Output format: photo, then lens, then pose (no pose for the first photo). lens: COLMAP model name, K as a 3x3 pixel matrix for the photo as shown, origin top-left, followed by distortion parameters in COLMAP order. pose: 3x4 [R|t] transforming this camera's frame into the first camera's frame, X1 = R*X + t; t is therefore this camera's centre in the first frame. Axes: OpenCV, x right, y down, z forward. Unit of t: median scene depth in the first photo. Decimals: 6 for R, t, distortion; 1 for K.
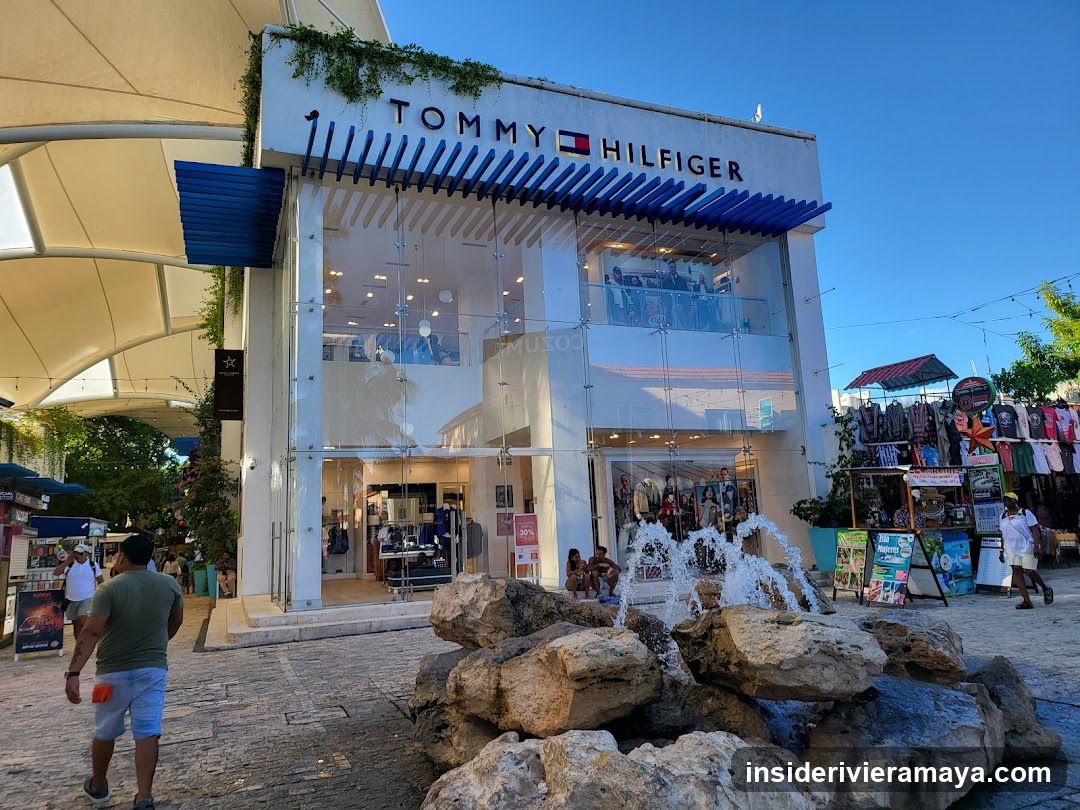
lens RADIAL K [[740.8, 0, 540.0], [0, 740.8, 405.0], [0, 0, 1]] dist [0.005036, 0.001567]
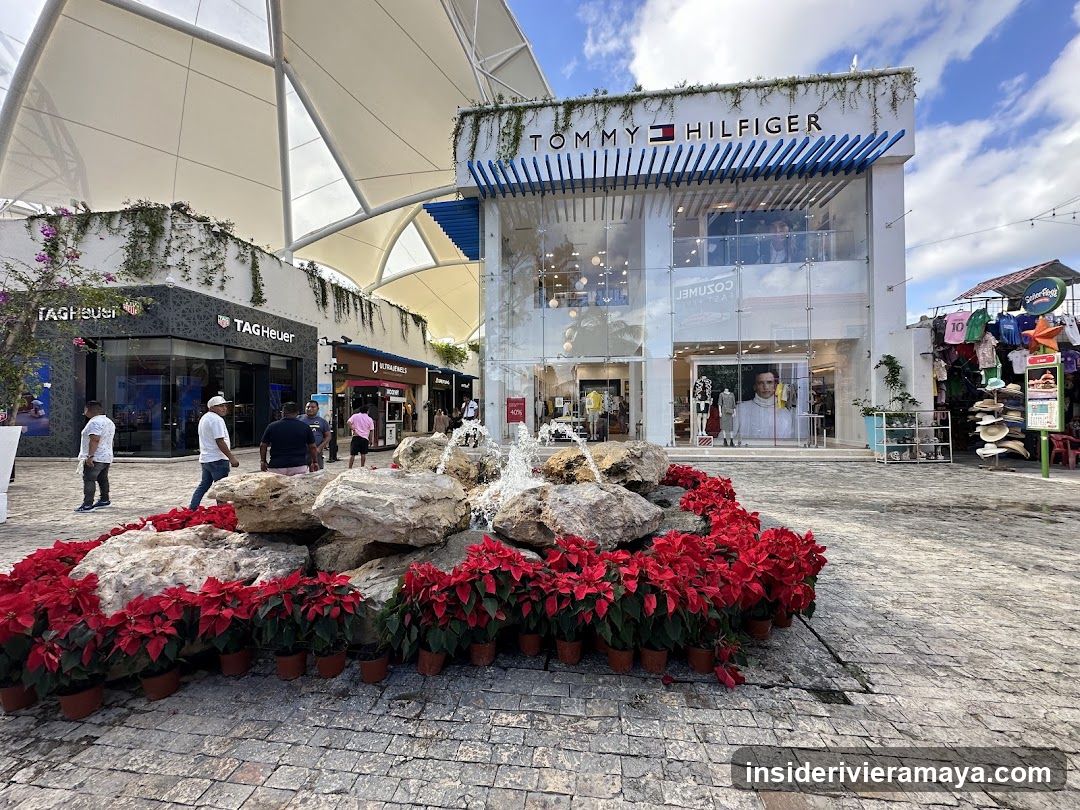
lens RADIAL K [[444.2, 0, 540.0], [0, 444.2, 405.0], [0, 0, 1]] dist [0.001130, 0.000049]
pose [[0.872757, 0.034314, -0.486947, 0.244949], [0.045876, 0.987346, 0.151799, 0.007863], [0.485994, -0.154823, 0.860139, 0.093824]]
